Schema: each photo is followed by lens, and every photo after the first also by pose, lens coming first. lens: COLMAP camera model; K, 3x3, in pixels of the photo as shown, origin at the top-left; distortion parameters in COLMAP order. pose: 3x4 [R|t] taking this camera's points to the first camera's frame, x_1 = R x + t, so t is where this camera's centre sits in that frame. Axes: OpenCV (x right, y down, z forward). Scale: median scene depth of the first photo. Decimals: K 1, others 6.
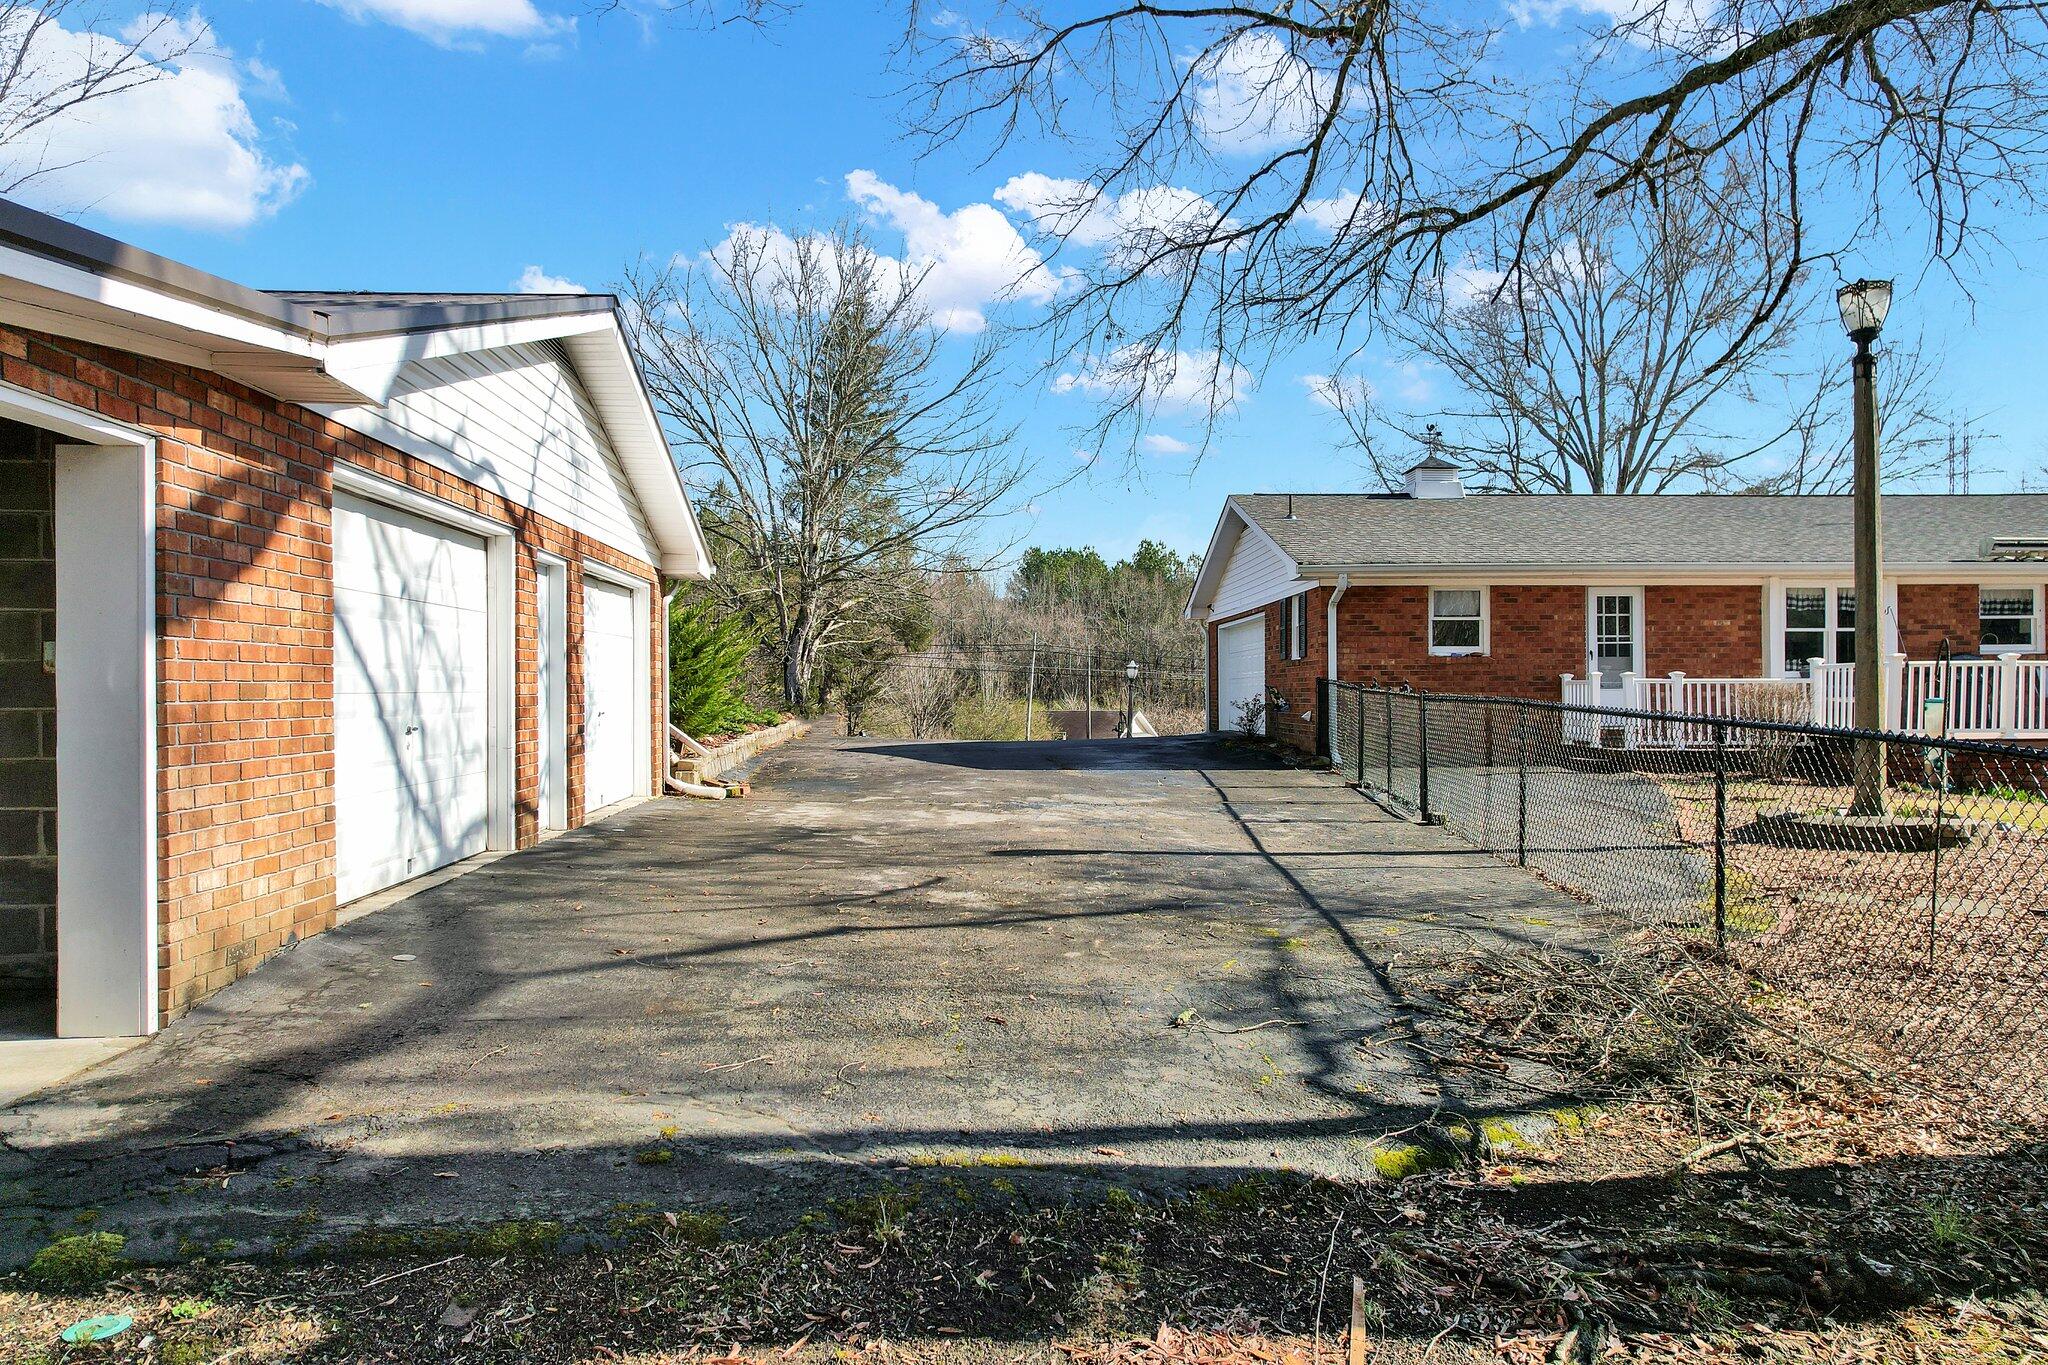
lens RADIAL K [[1292.7, 0, 1030.9], [0, 1292.7, 704.8], [0, 0, 1]] dist [-0.073385, 0.069998]
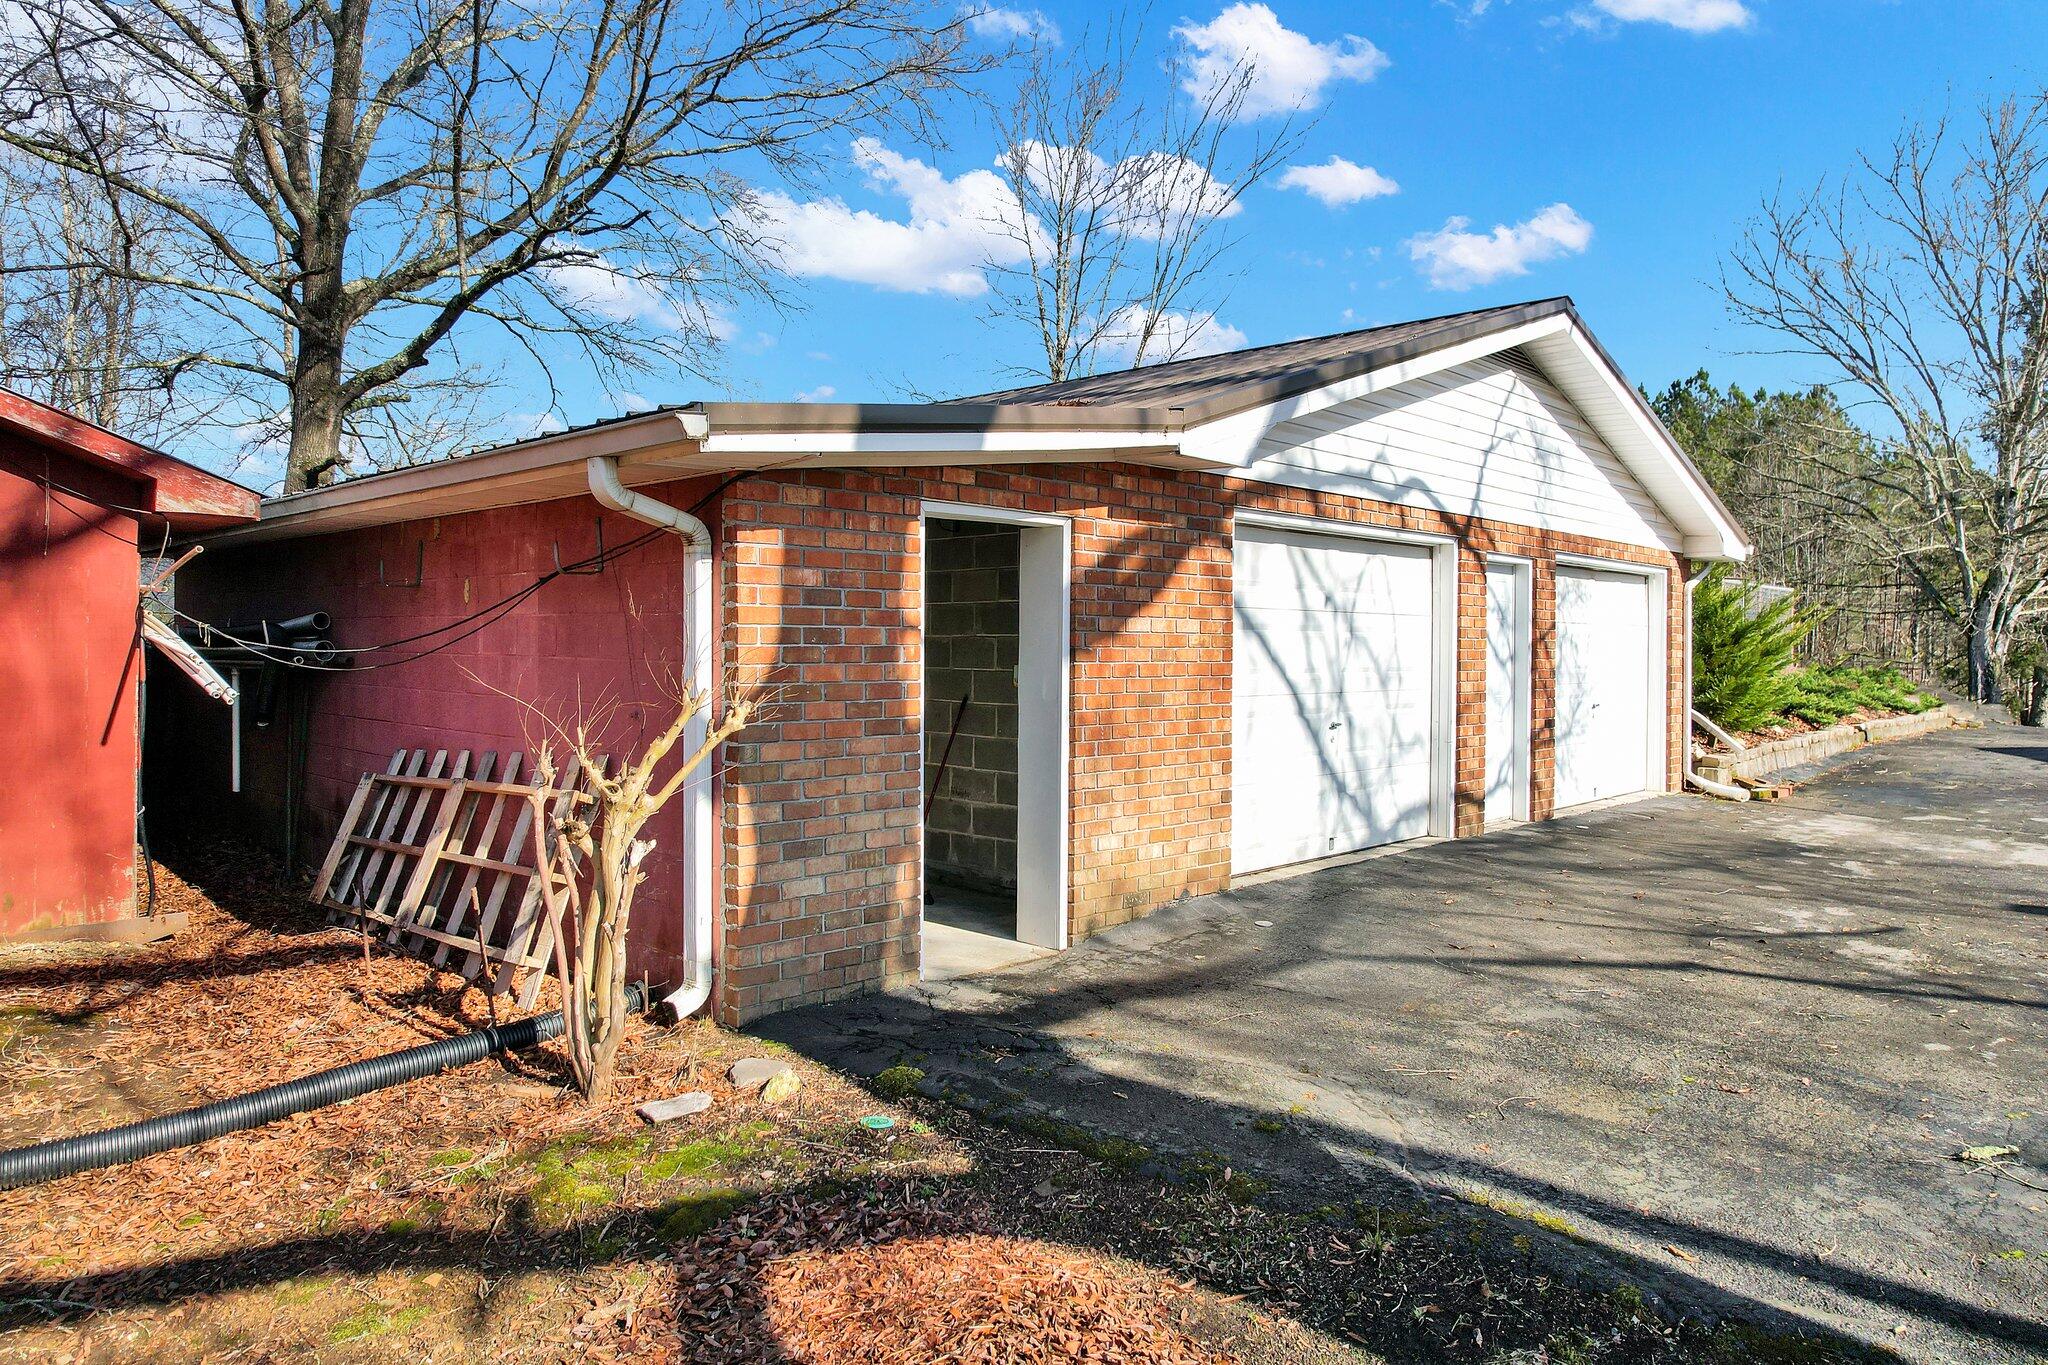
lens RADIAL K [[1328.6, 0, 1043.3], [0, 1328.6, 654.7], [0, 0, 1]] dist [-0.055316, 0.038951]
pose [[0.671083, 0.014466, -0.741241, 0.260391], [-0.022384, 0.999749, -0.000754, -0.043689], [0.741045, 0.017097, 0.671238, 0.008164]]
